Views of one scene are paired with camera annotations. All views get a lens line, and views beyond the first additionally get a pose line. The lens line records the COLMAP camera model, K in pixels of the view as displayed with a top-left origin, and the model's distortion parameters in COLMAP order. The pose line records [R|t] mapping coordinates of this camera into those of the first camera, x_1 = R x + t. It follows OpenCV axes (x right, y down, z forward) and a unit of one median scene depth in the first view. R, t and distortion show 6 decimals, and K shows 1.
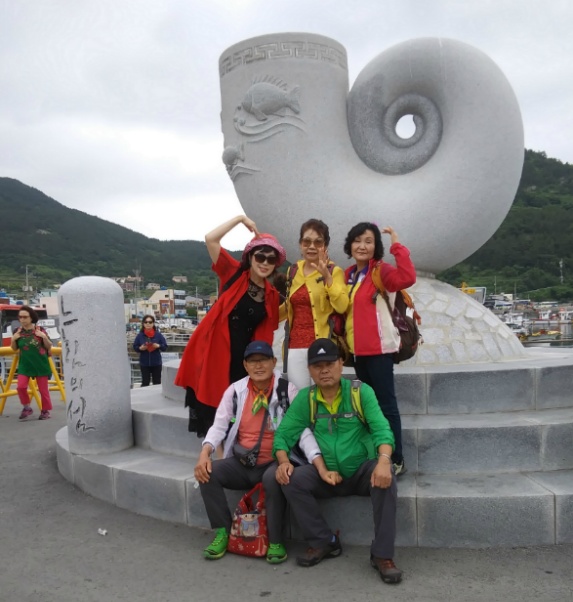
lens RADIAL K [[666.7, 0, 285.1], [0, 666.7, 382.8], [0, 0, 1]] dist [0.105775, -0.186965]
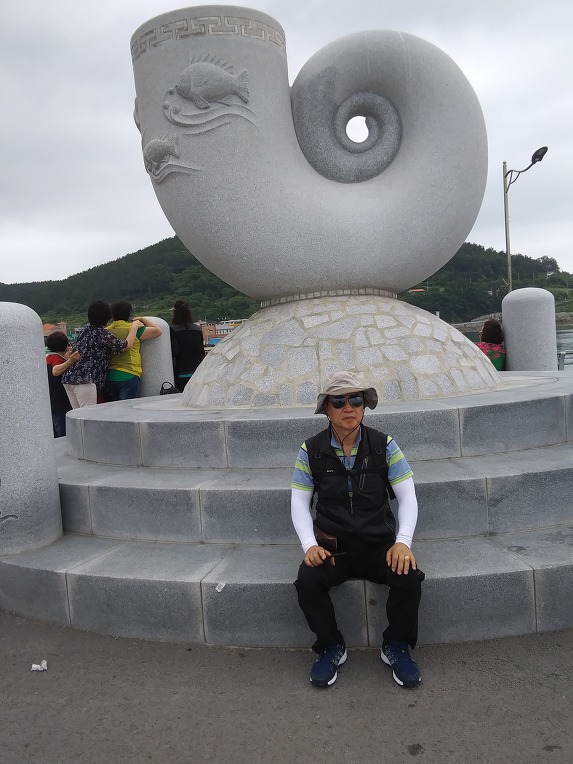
lens RADIAL K [[667.5, 0, 286.5], [0, 667.5, 382.0], [0, 0, 1]] dist [0.128687, -0.235122]
pose [[0.952174, -0.051707, 0.301149, -0.204135], [0.066368, 0.997046, -0.038650, -0.023678], [-0.298261, 0.056788, 0.952794, 0.216020]]
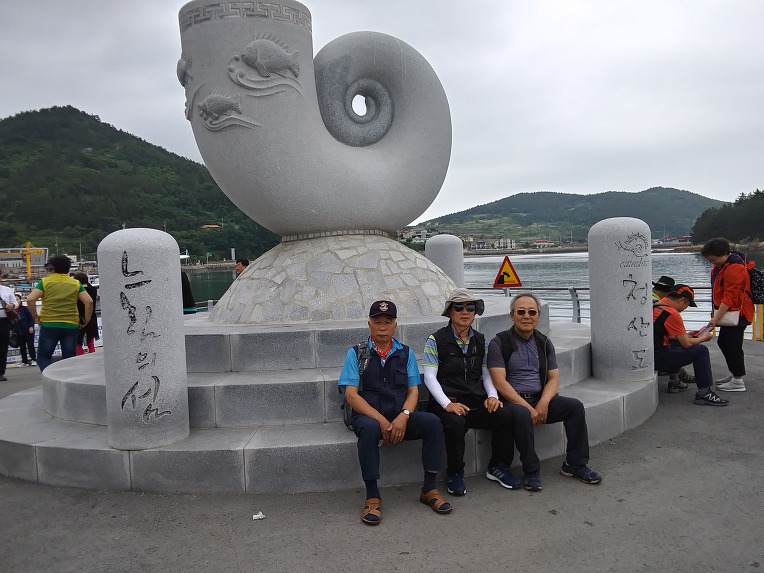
lens RADIAL K [[667.5, 0, 379.1], [0, 667.5, 292.1], [0, 0, 1]] dist [0.128687, -0.235122]
pose [[0.733258, -0.032414, 0.679178, -0.601854], [0.084721, 0.995434, -0.043961, -0.018536], [-0.674652, 0.089775, 0.732656, 0.194935]]
